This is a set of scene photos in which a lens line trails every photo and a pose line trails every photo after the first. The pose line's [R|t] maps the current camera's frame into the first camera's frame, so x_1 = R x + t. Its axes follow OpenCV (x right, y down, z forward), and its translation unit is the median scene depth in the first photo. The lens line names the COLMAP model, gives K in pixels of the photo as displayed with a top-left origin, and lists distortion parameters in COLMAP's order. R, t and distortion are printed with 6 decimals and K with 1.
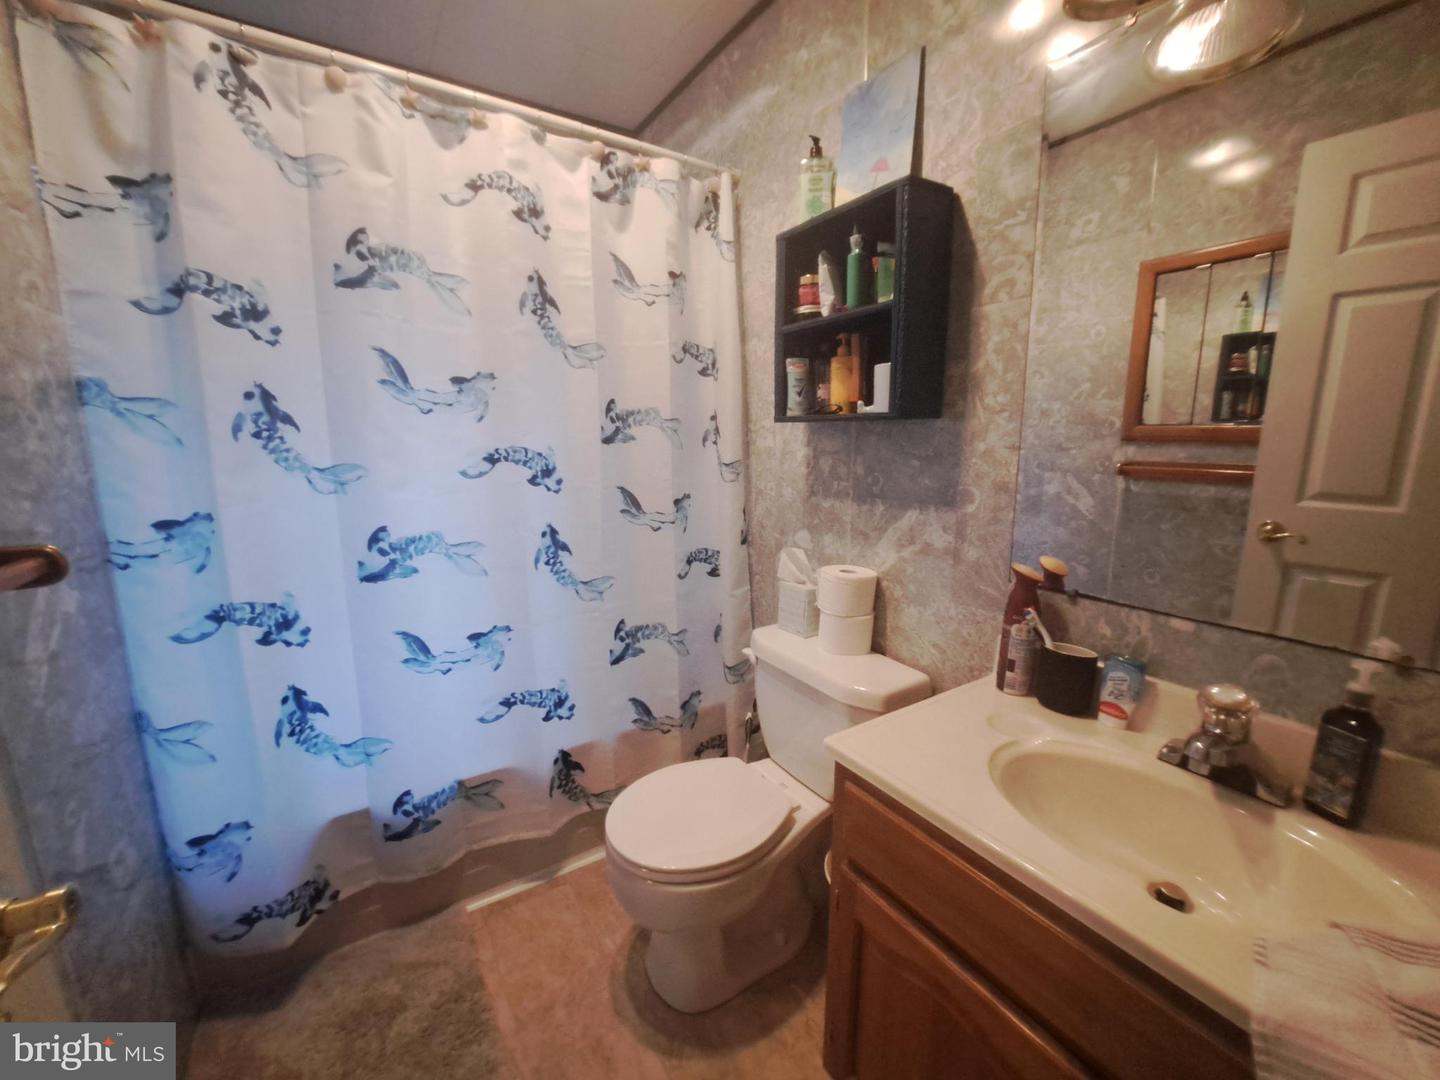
lens RADIAL K [[569.3, 0, 718.9], [0, 569.3, 541.3], [0, 0, 1]] dist [-0.021855, 0.001748]
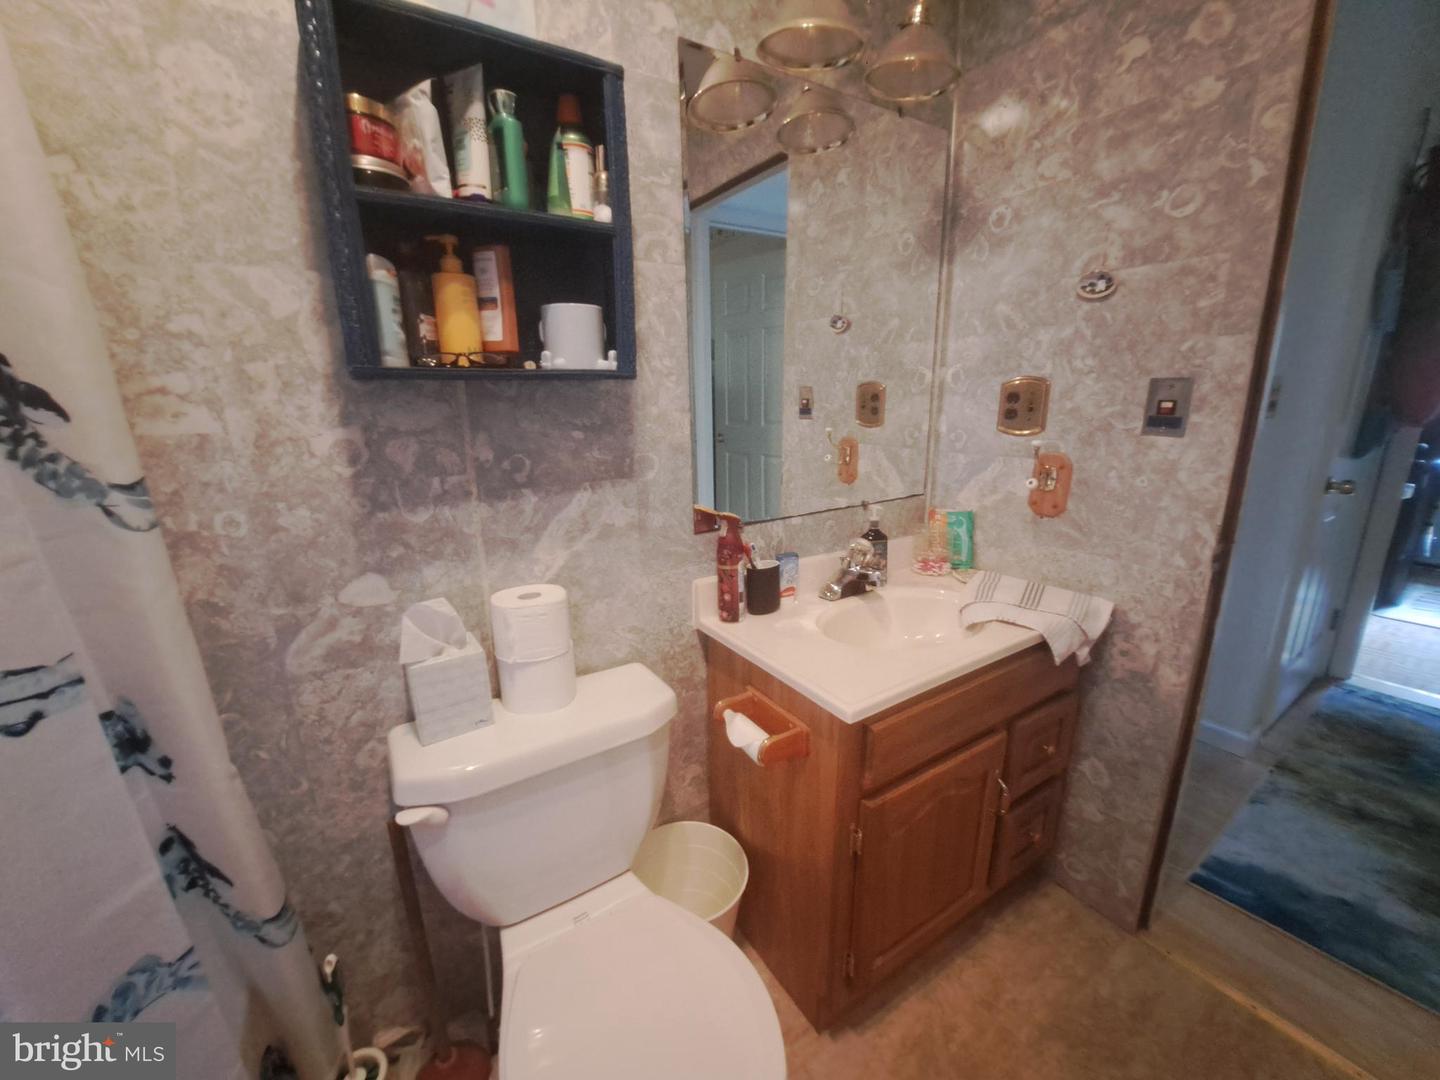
lens RADIAL K [[569.3, 0, 717.9], [0, 569.3, 542.5], [0, 0, 1]] dist [-0.021855, 0.001748]
pose [[-0.001135, -0.239009, 0.971017, -0.477216], [0.201676, 0.951010, 0.234320, -0.137912], [-0.979452, 0.196097, 0.047123, 0.775470]]
